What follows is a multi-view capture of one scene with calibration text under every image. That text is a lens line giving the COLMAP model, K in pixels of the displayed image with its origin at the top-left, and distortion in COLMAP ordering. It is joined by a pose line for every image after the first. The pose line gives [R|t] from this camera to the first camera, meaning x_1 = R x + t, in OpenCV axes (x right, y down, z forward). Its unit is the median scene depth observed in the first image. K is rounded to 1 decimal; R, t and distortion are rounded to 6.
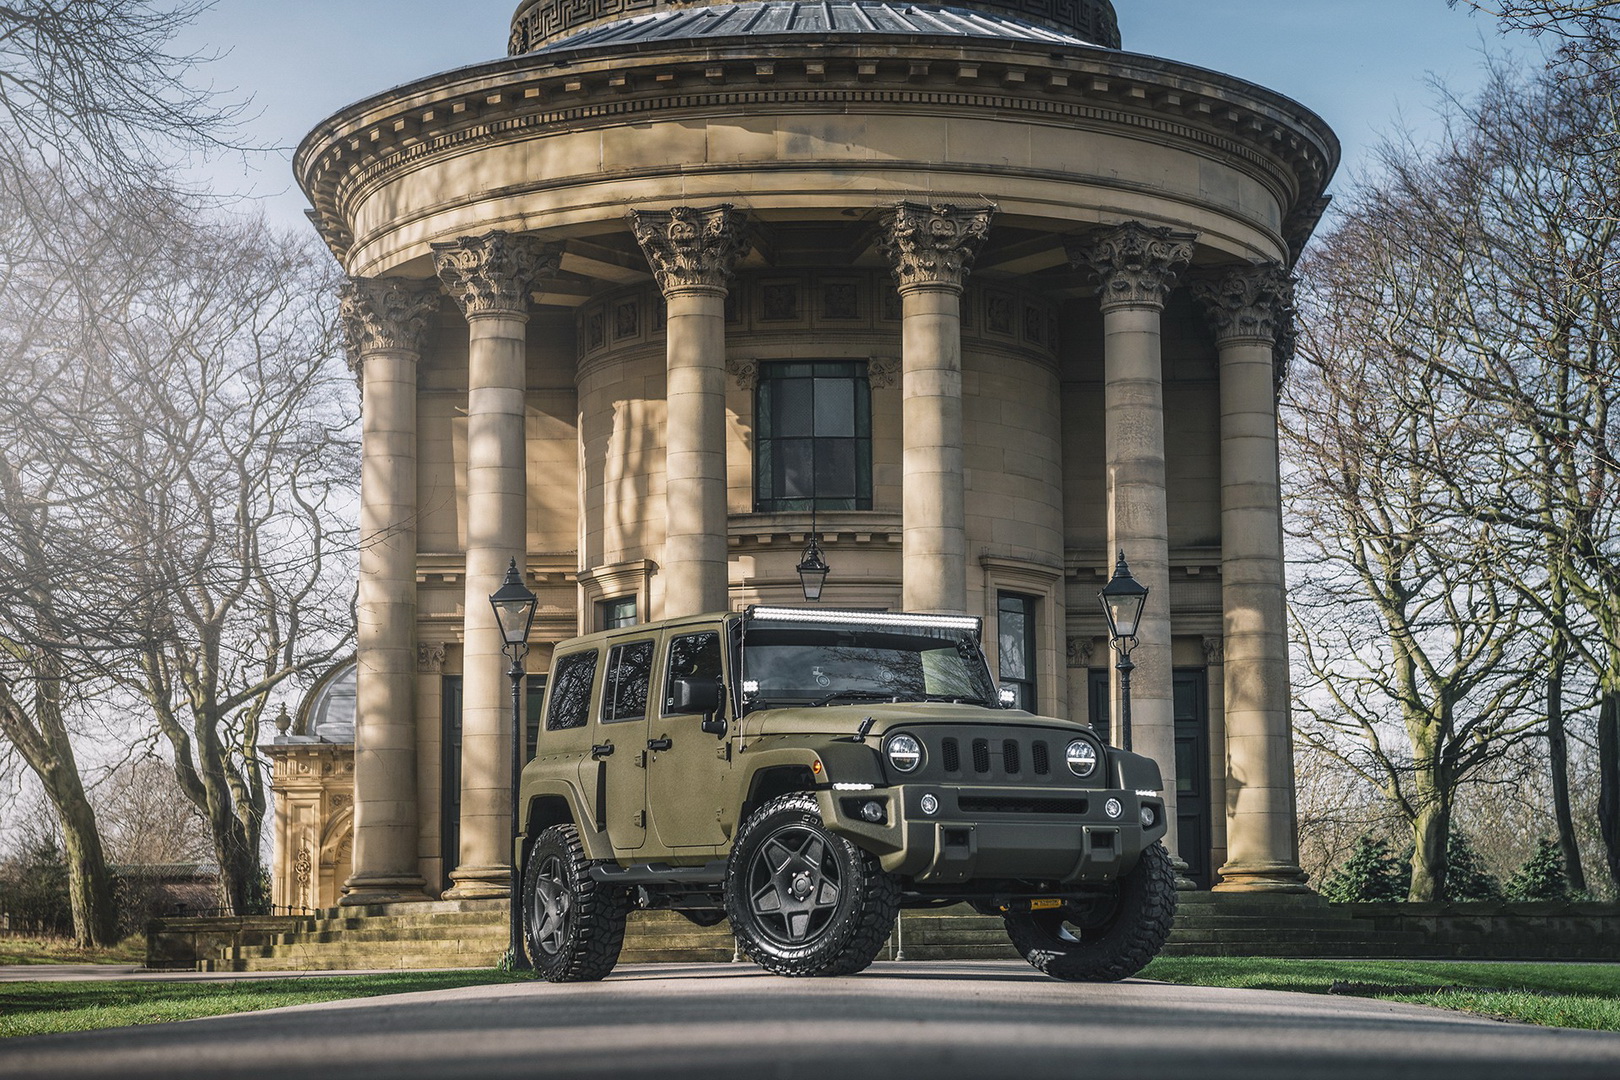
lens RADIAL K [[3092.2, 0, 813.8], [0, 3092.2, 542.1], [0, 0, 1]] dist [0.065815, 0.000000]
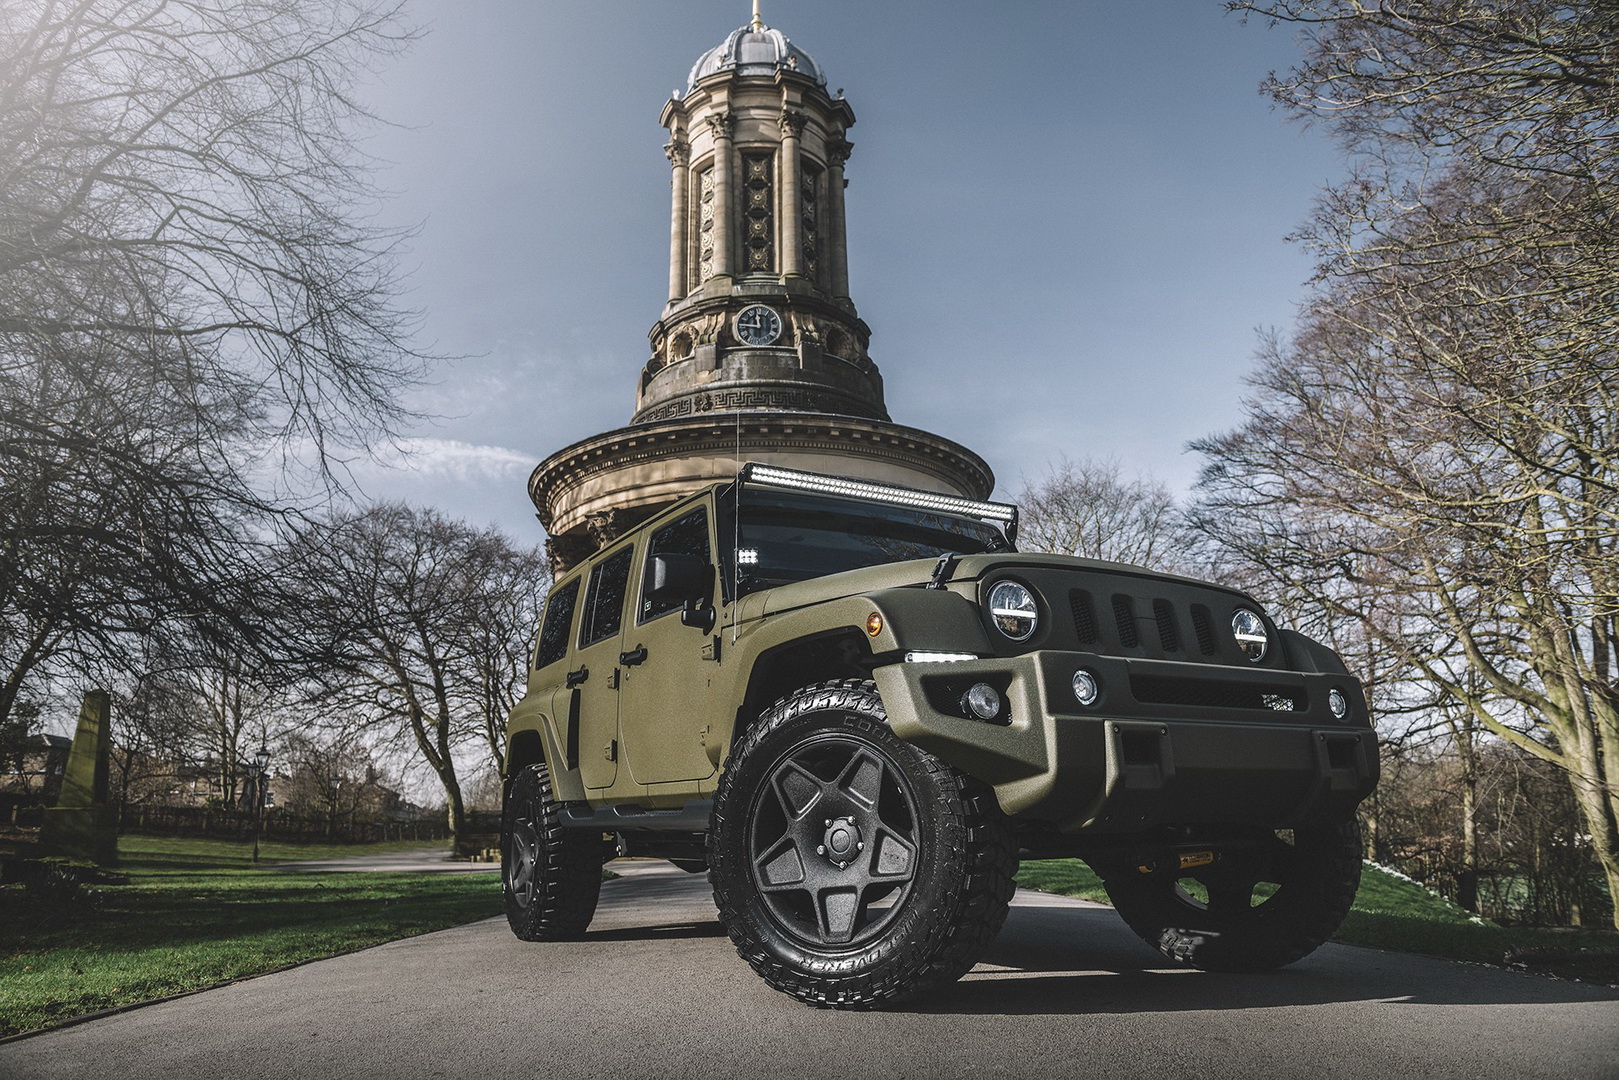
lens RADIAL K [[1104.8, 0, 806.5], [0, 1104.8, 540.9], [0, 0, 1]] dist [-0.063546, -0.001652]
pose [[0.998872, 0.001524, 0.047461, -0.019339], [0.004875, 0.990910, -0.134441, 0.079112], [-0.047234, 0.134520, 0.989784, 0.752158]]
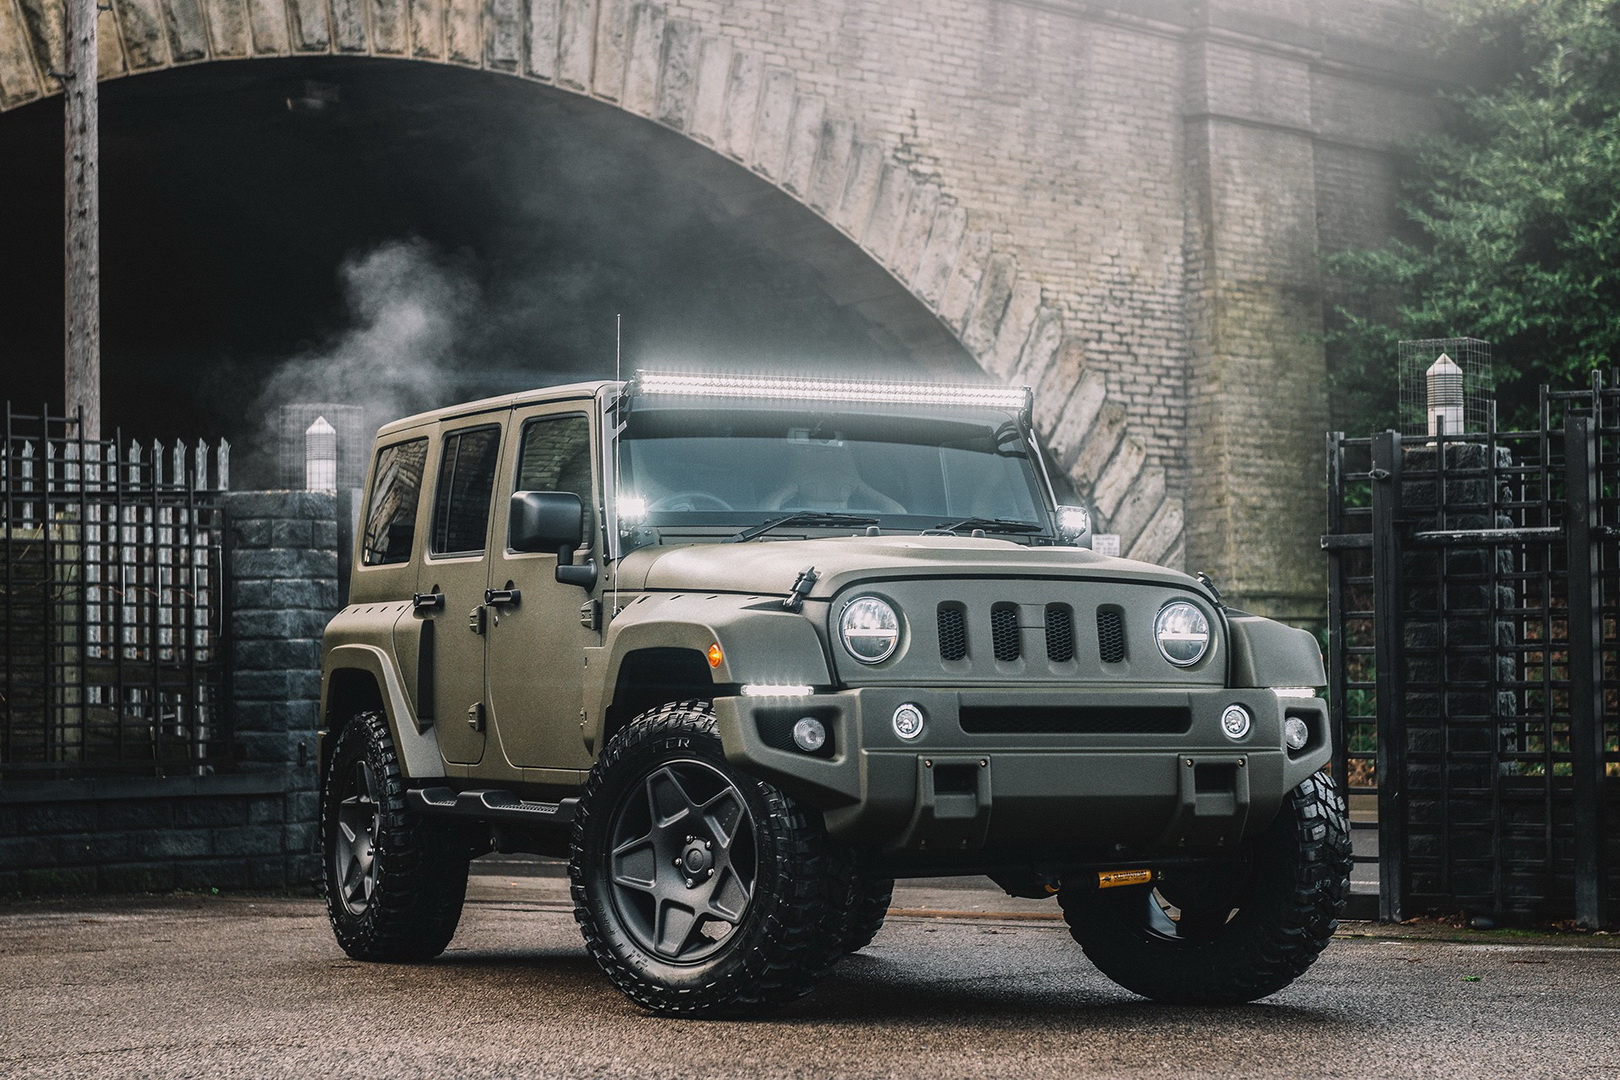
lens RADIAL K [[3609.2, 0, 811.5], [0, 3609.2, 543.0], [0, 0, 1]] dist [0.183588, 0.000000]
pose [[0.998837, -0.003255, -0.048109, 0.048157], [0.006895, 0.997108, 0.075680, 0.000975], [0.047724, -0.075924, 0.995971, 0.312343]]
